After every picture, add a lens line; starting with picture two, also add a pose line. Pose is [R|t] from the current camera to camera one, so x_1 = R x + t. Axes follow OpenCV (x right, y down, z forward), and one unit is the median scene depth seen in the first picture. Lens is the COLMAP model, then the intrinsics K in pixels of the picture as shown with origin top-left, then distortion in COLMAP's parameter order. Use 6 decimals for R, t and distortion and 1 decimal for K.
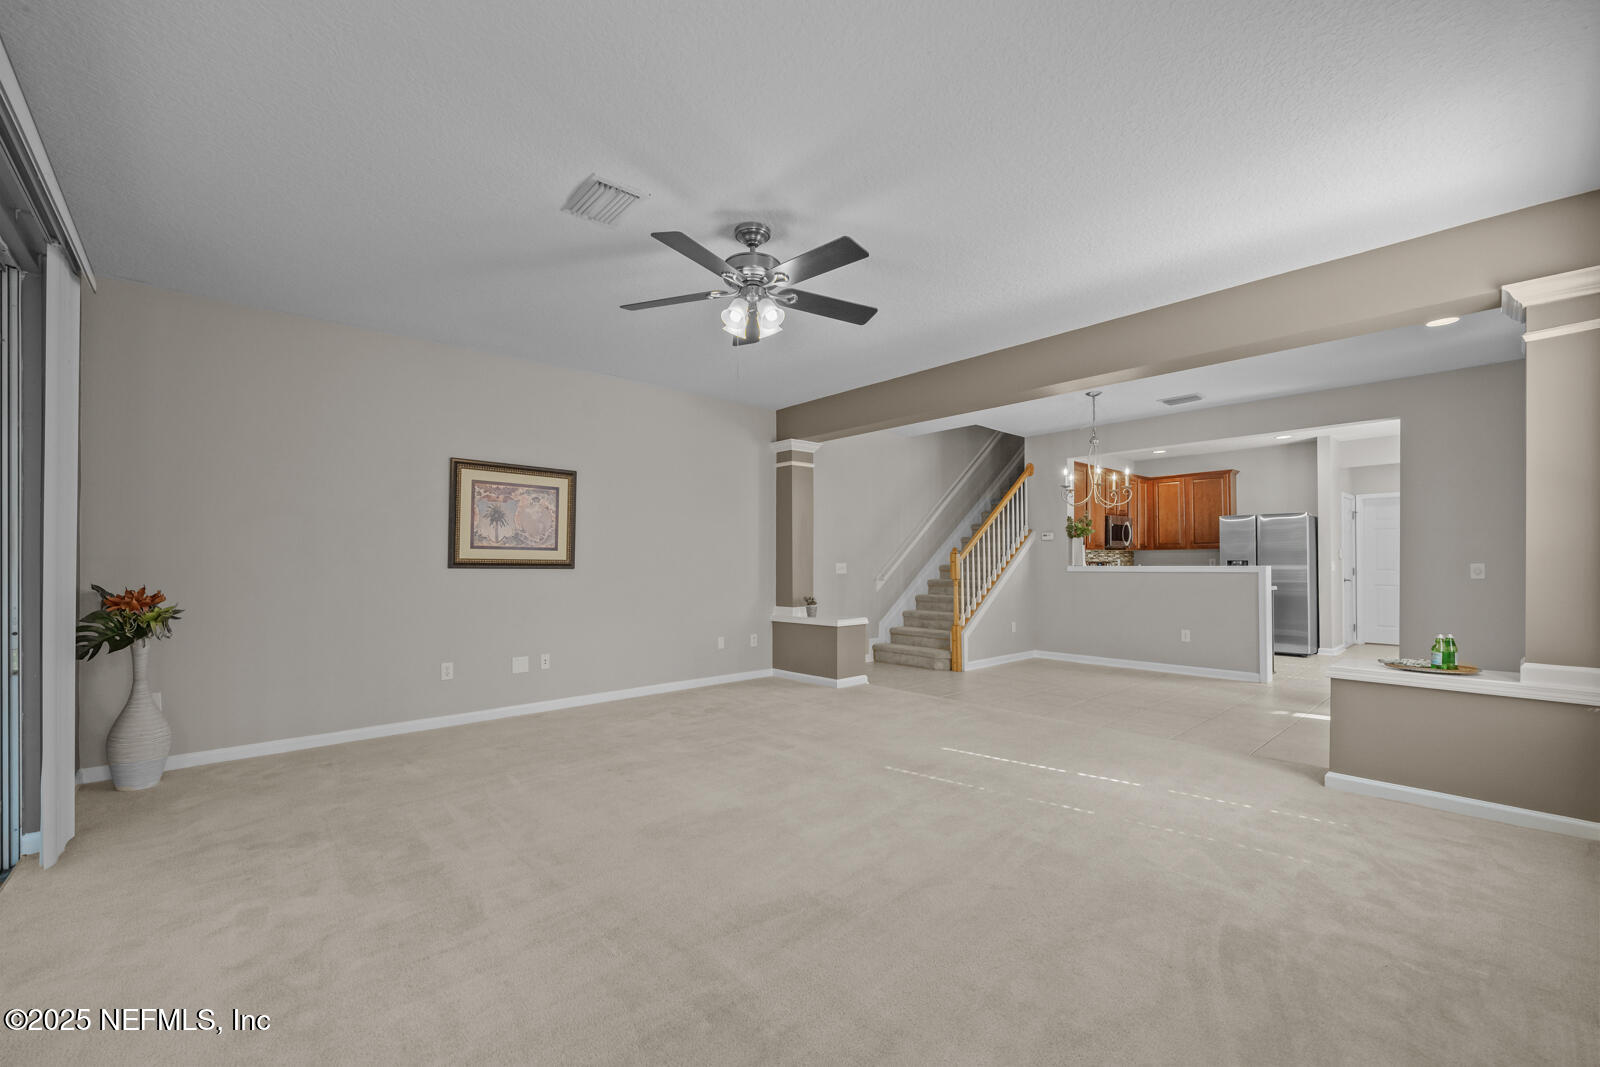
lens RADIAL K [[653.5, 0, 799.3], [0, 653.5, 544.7], [0, 0, 1]] dist [0.000000, -0.000032]
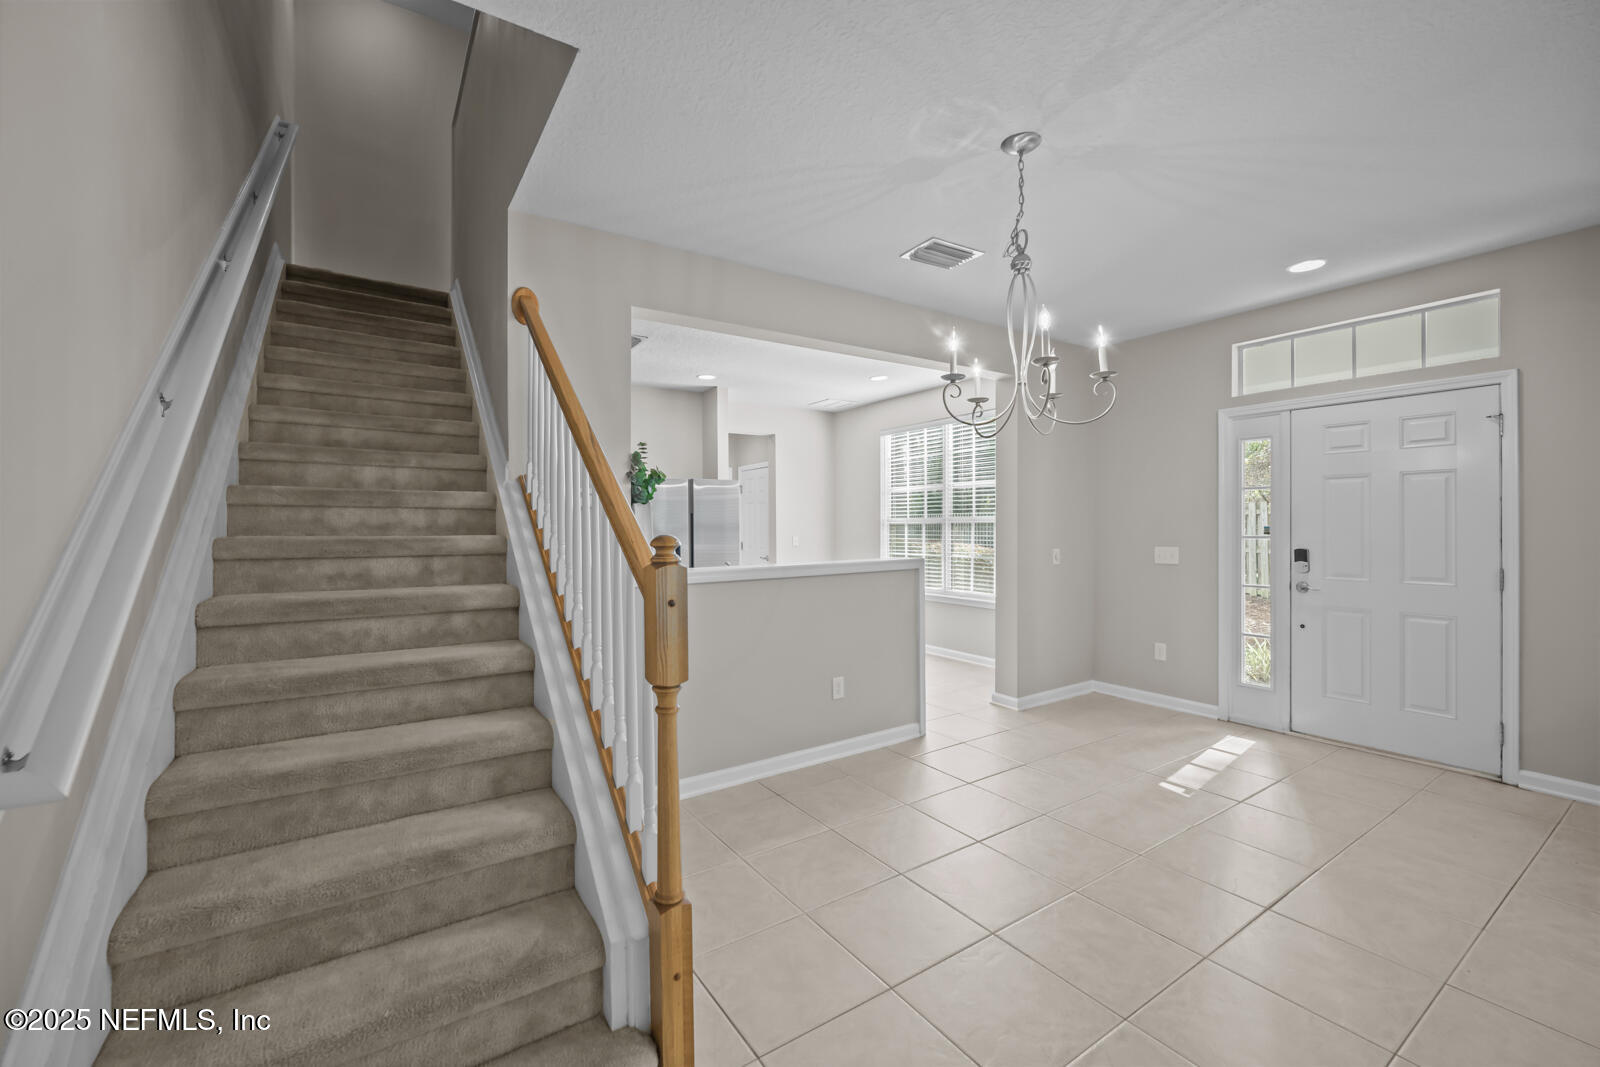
lens RADIAL K [[650.2, 0, 800.0], [0, 650.2, 533.5], [0, 0, 1]] dist [-0.001395, -0.000088]
pose [[0.155505, -0.012652, 0.987754, 0.036762], [-0.022744, 0.999607, 0.016384, -0.001457], [-0.987573, -0.025013, 0.155157, 1.020410]]
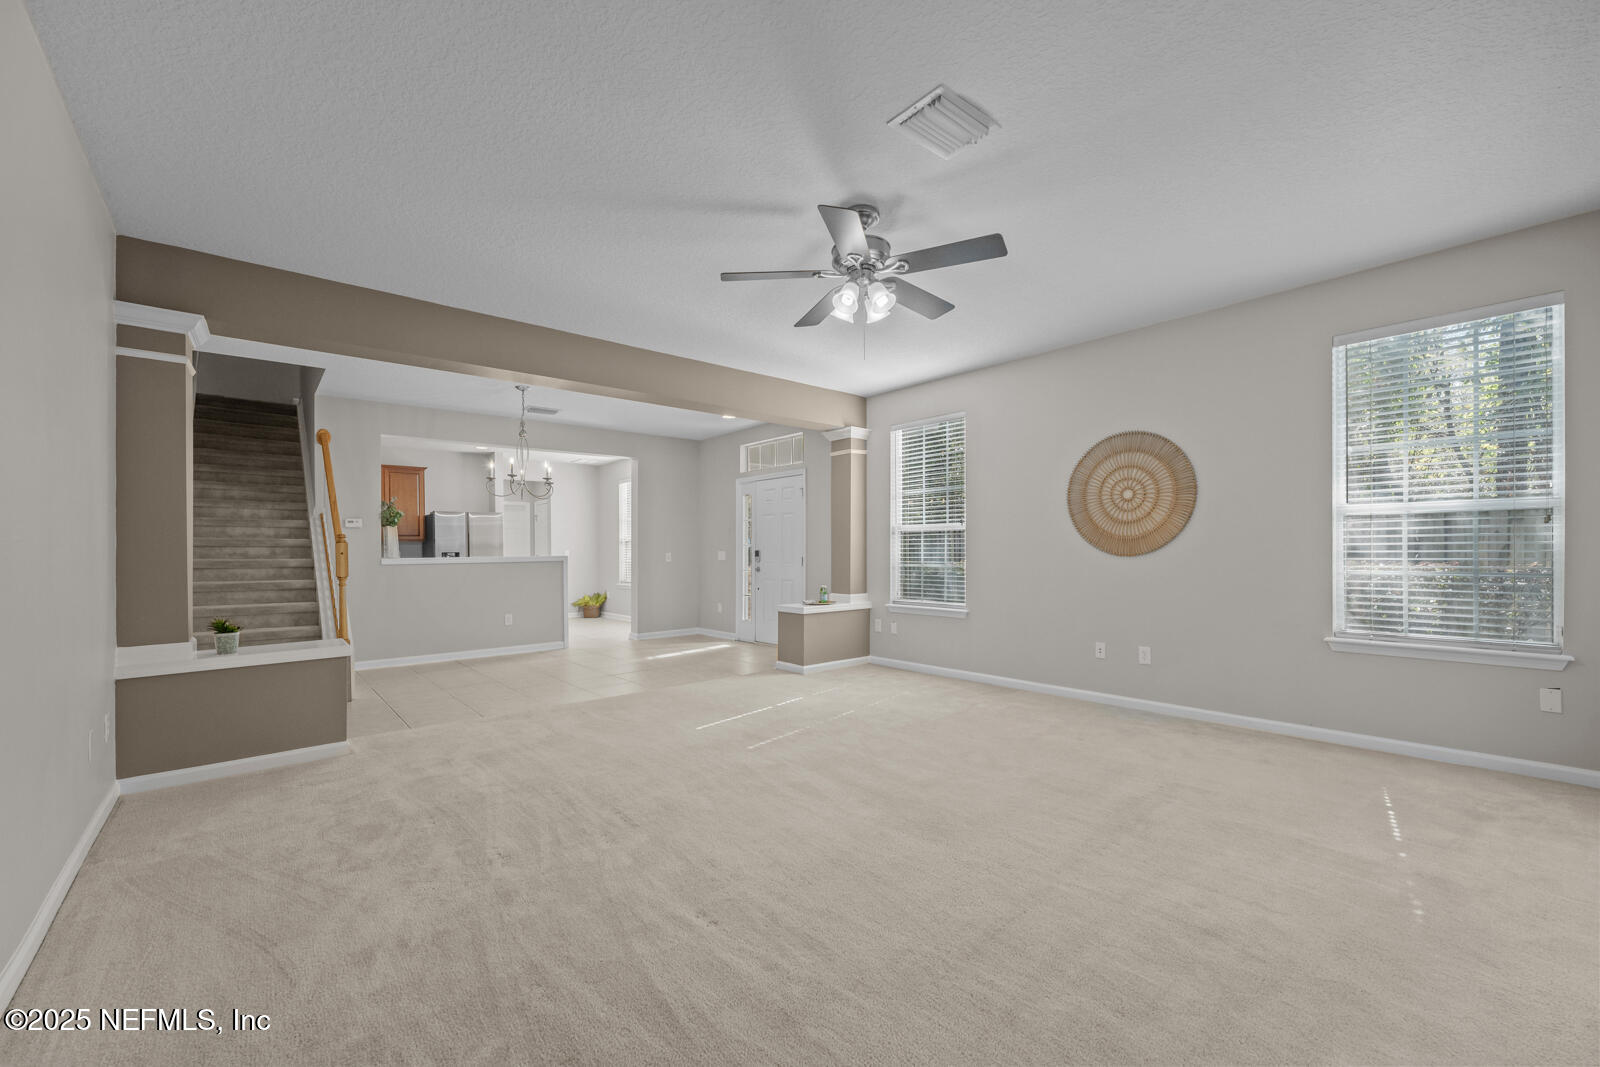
lens RADIAL K [[632.5, 0, 799.2], [0, 632.5, 557.5], [0, 0, 1]] dist [-0.000444, 0.000041]
pose [[0.026065, -0.007927, 0.999629, -0.505642], [-0.021446, 0.999734, 0.008487, 0.014514], [-0.999430, -0.021660, 0.025888, 0.519538]]
